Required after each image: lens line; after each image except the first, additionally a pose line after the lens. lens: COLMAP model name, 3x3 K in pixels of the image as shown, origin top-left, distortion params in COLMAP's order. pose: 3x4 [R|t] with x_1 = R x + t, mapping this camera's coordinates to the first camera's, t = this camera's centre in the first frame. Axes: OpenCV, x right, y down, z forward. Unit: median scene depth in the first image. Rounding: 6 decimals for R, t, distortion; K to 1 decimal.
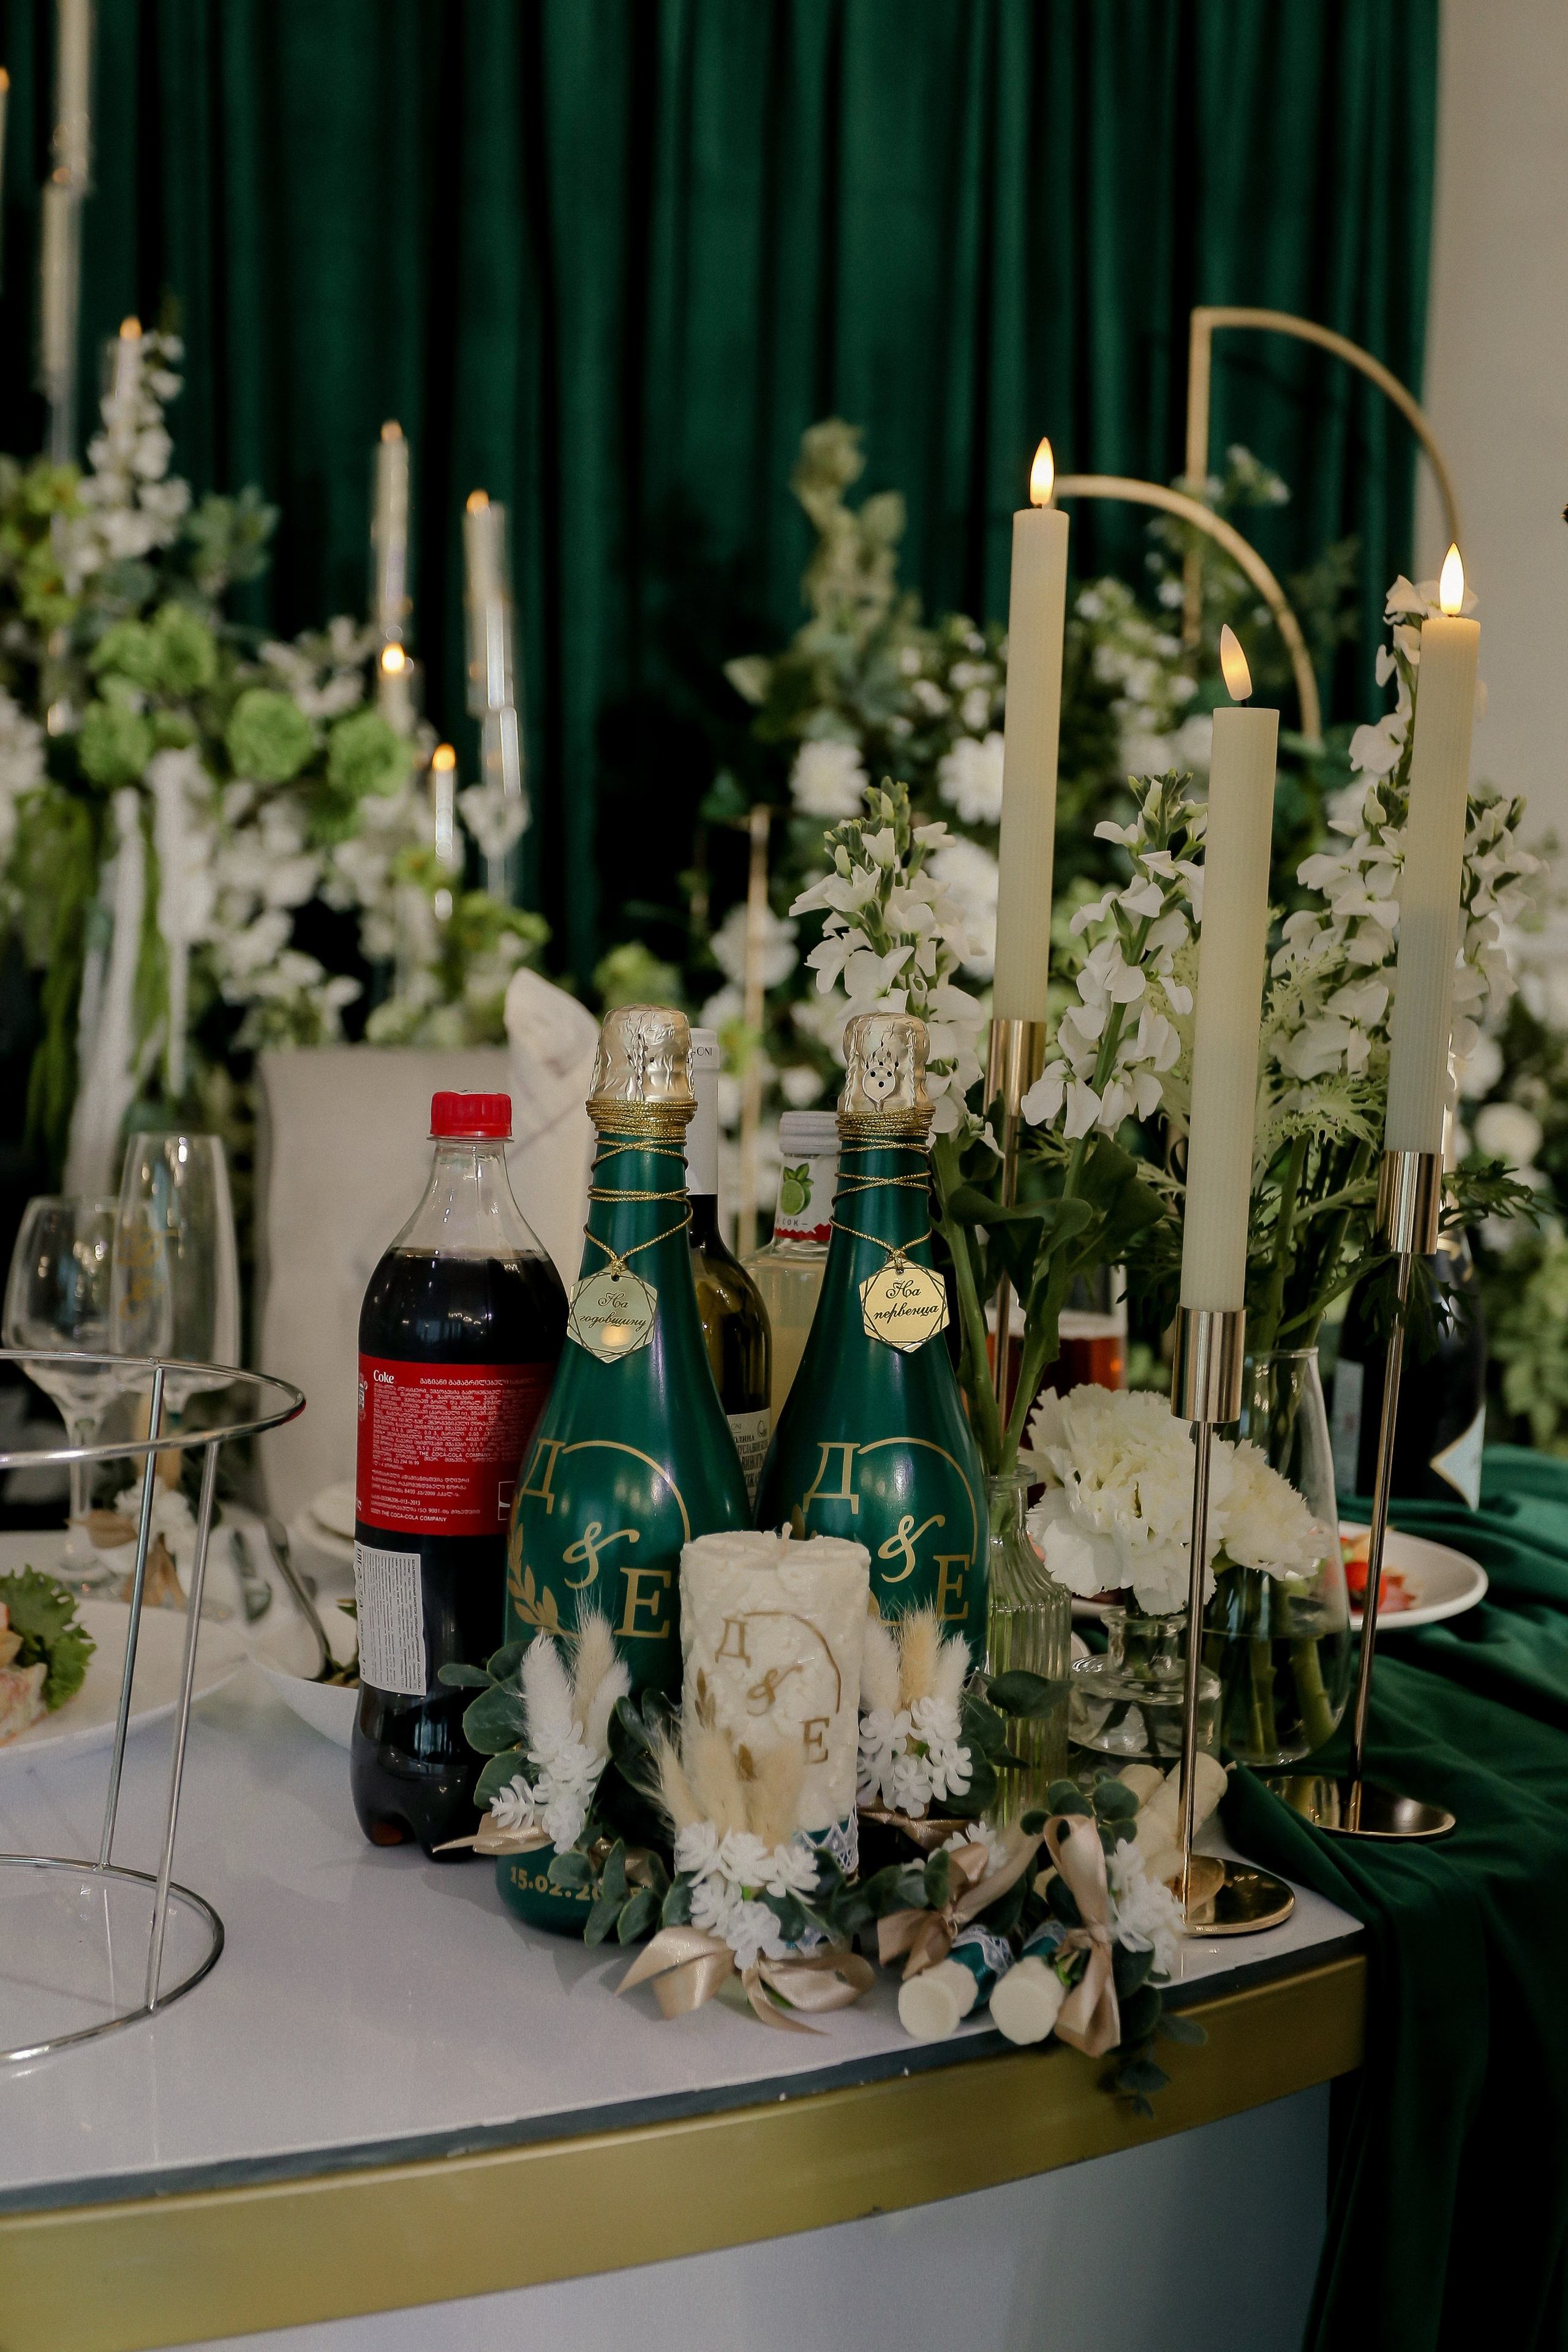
lens RADIAL K [[2554.1, 0, 788.4], [0, 2554.1, 1165.3], [0, 0, 1]] dist [0.050567, 0.000000]
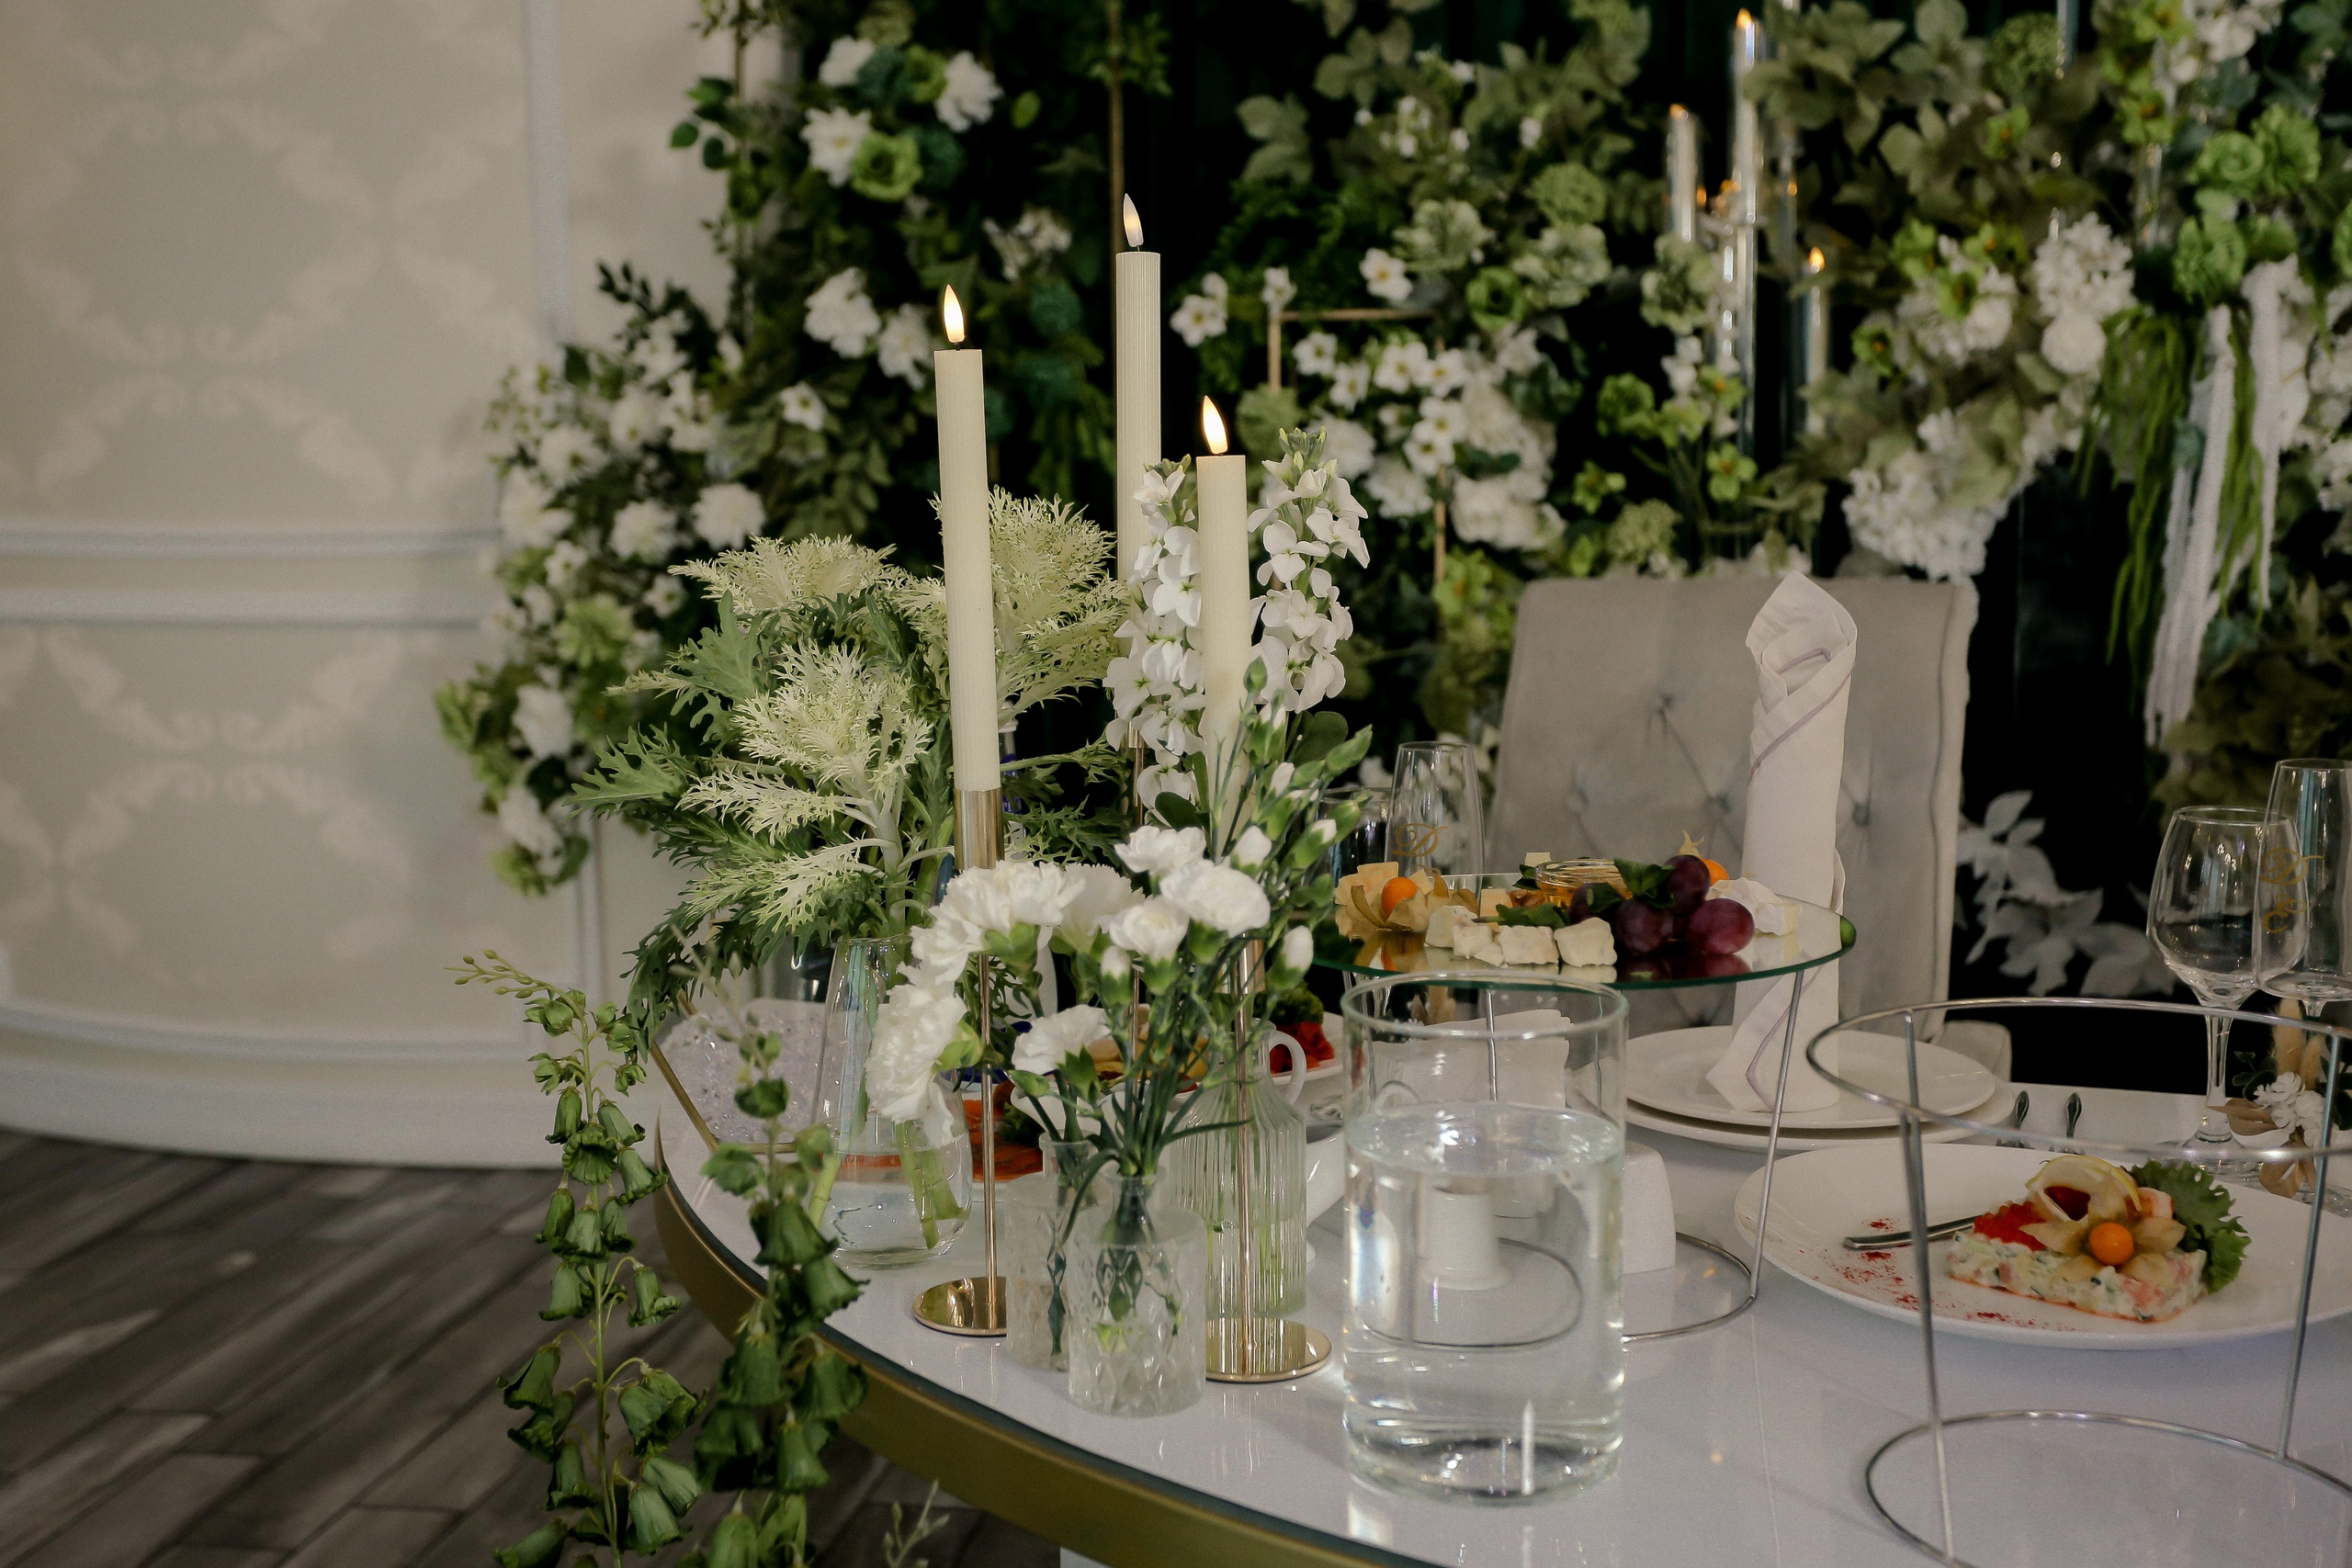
lens RADIAL K [[2553.8, 0, 1177.9], [0, 2553.8, 793.2], [0, 0, 1]] dist [0.050567, 0.000000]
pose [[0.817378, 0.038155, -0.574837, -0.003541], [0.009608, 0.996763, 0.079822, -0.040334], [0.576021, -0.070768, 0.814366, -0.071825]]
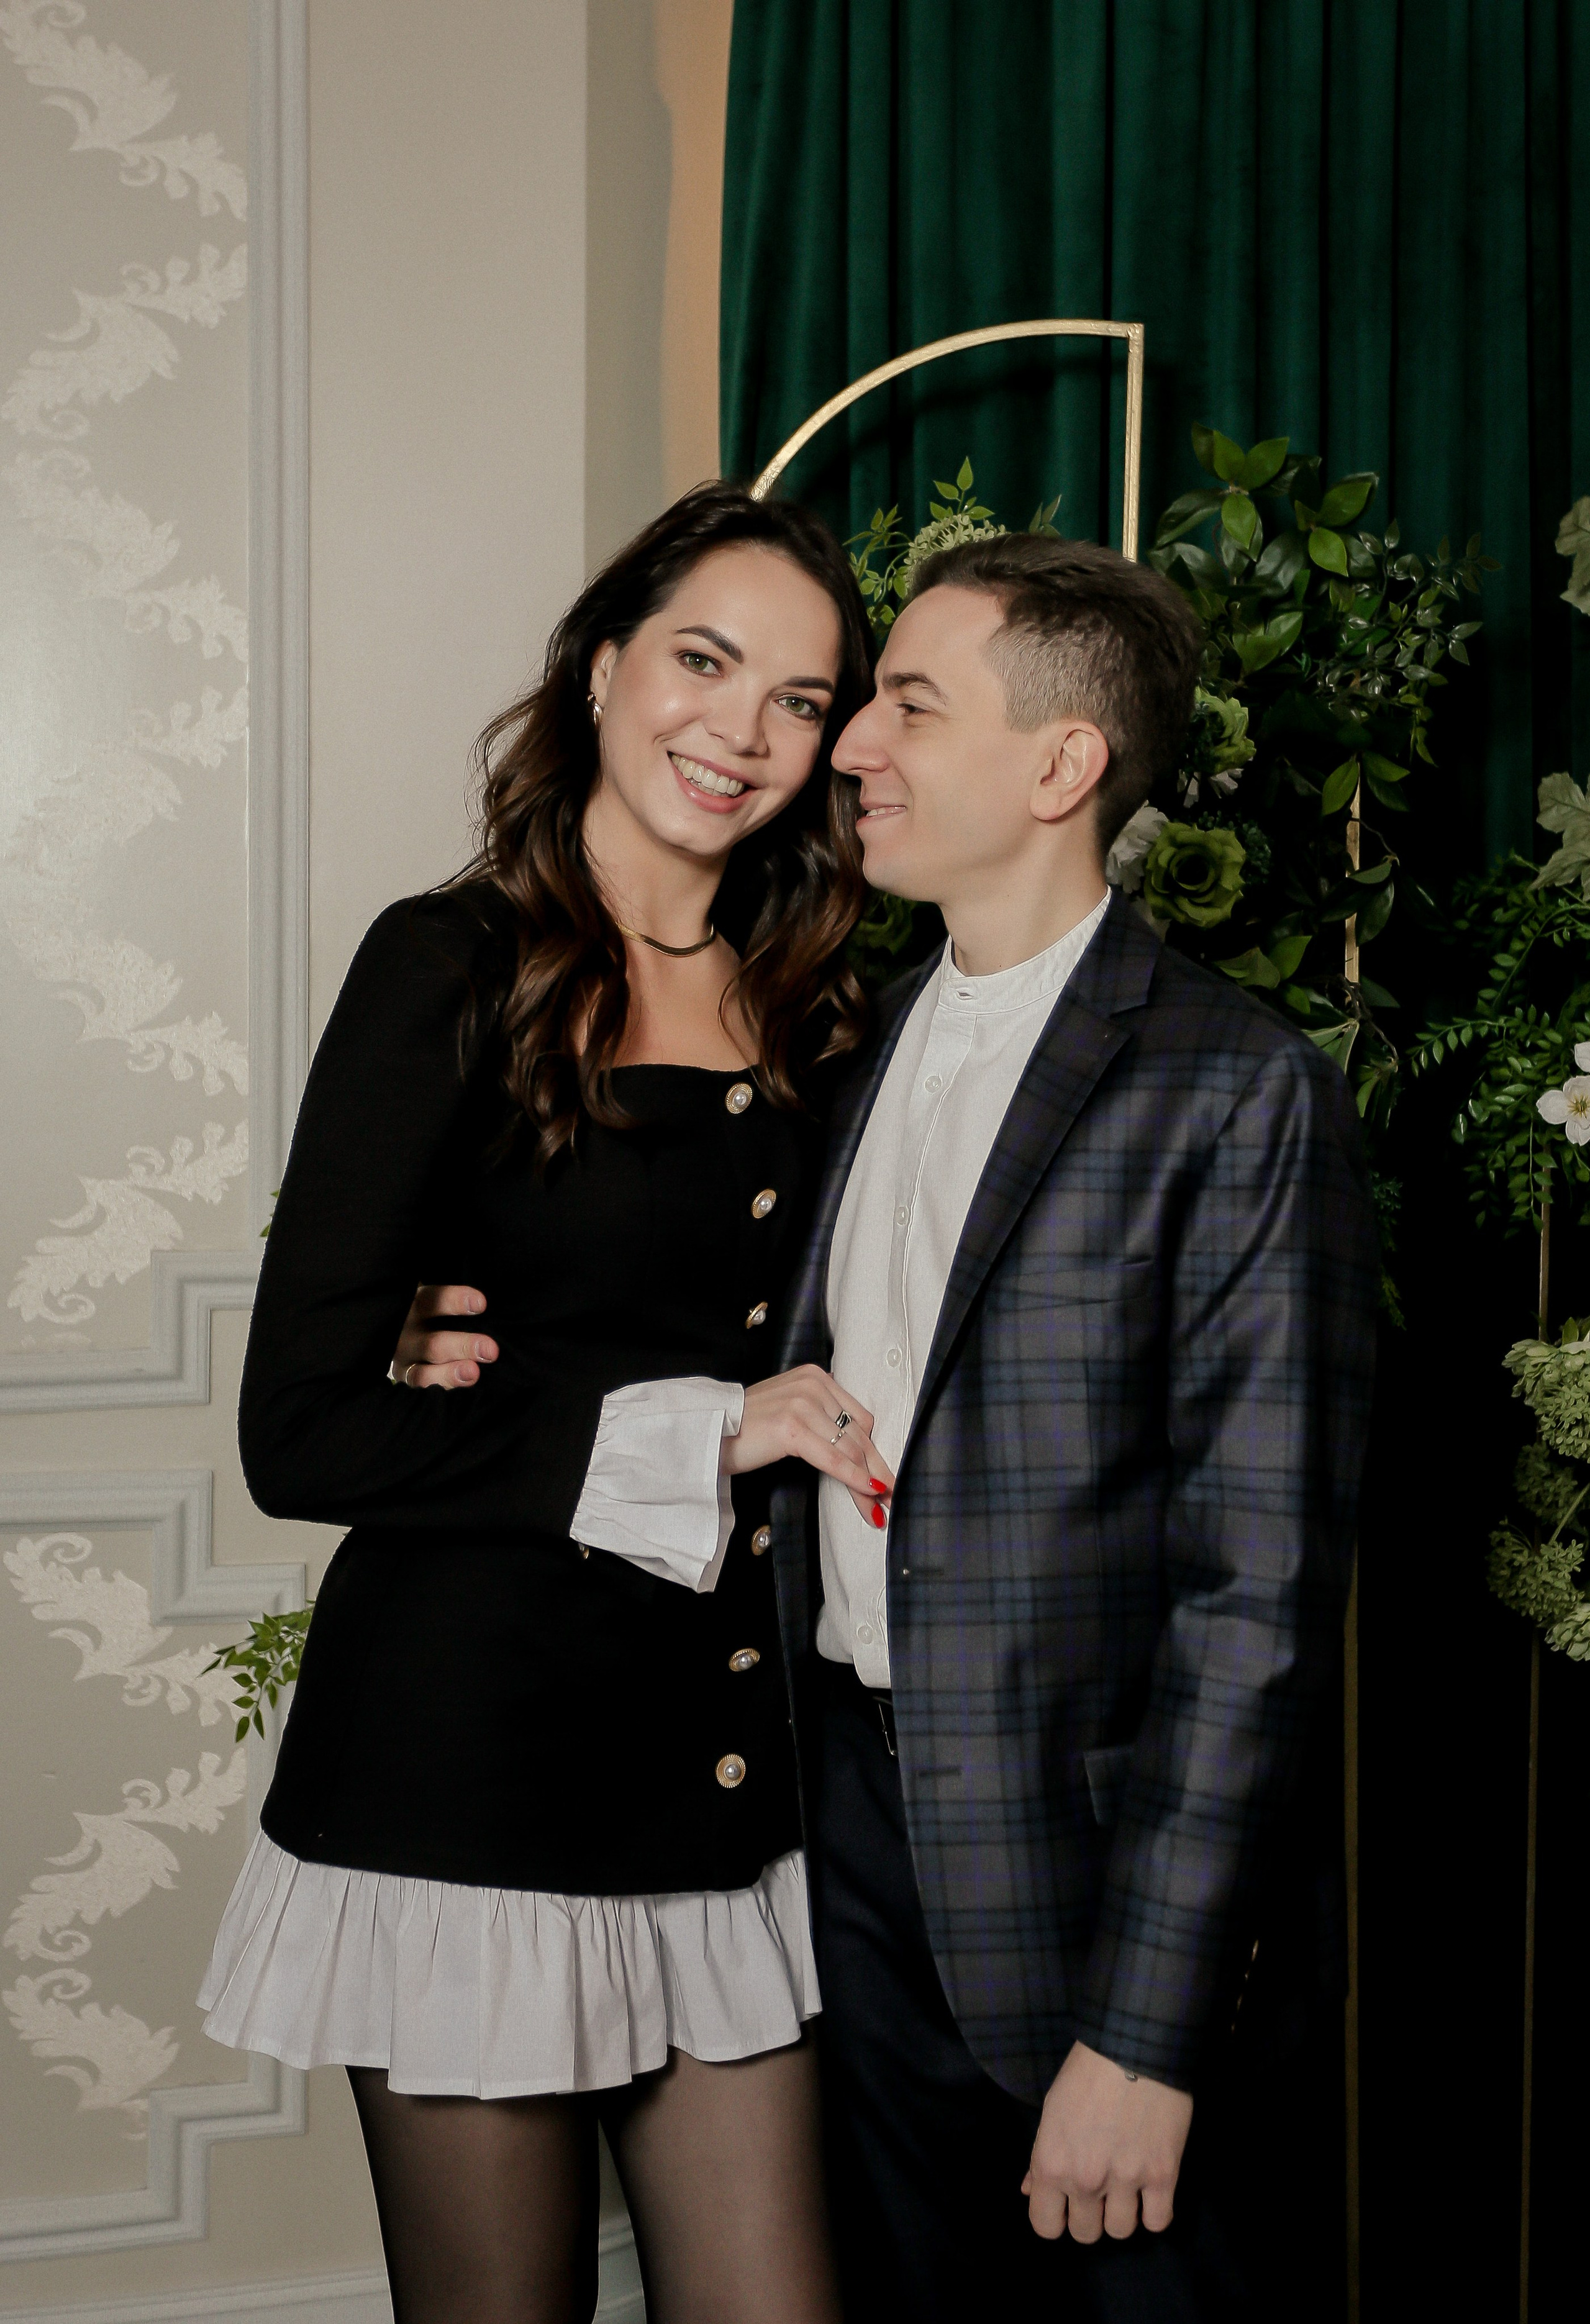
lens RADIAL K [[2991.0, 0, 921.0], [0, 2991.0, 1088.5], [0, 0, 1]] dist [0.022206, 0.000000]
pose [[0.958345, -0.016029, -0.285162, -0.595453], [0.009487, 0.999659, -0.024311, -0.145602], [0.285454, 0.020593, 0.958171, -0.031647]]
